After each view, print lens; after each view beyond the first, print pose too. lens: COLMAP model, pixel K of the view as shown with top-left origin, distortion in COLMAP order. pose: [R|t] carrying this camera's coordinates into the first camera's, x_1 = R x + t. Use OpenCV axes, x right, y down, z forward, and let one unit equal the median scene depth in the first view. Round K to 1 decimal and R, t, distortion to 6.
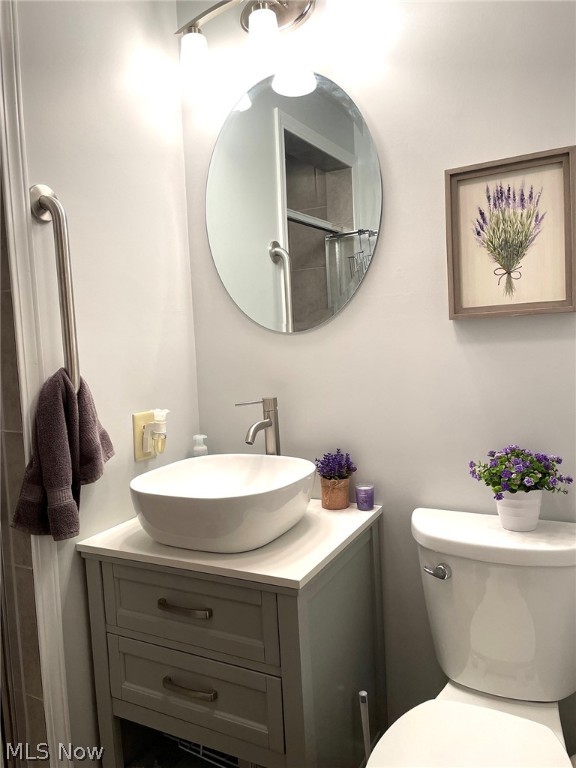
lens RADIAL K [[587.7, 0, 285.0], [0, 587.7, 399.8], [0, 0, 1]] dist [0.084262, -0.115843]
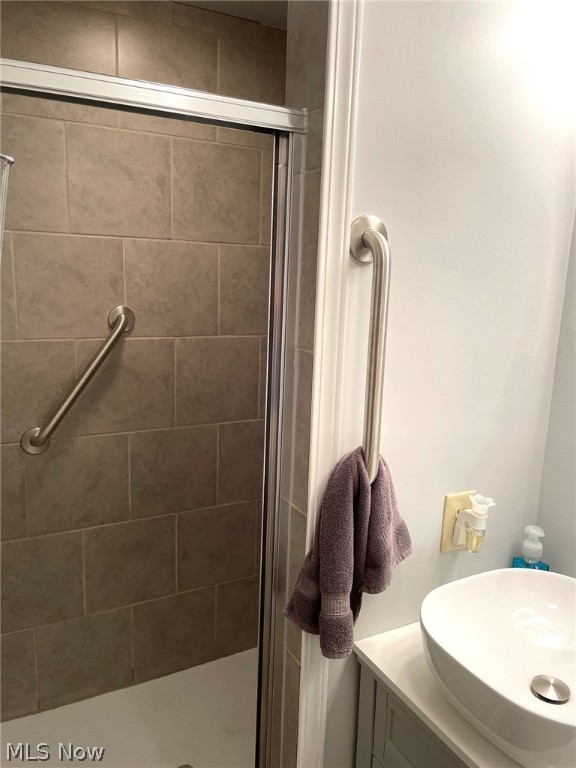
lens RADIAL K [[587.7, 0, 285.0], [0, 587.7, 399.8], [0, 0, 1]] dist [0.084262, -0.115843]
pose [[0.824584, 0.176298, -0.537569, -0.039983], [-0.111632, 0.982227, 0.150891, -0.228903], [0.554617, -0.064413, 0.829609, 0.283722]]
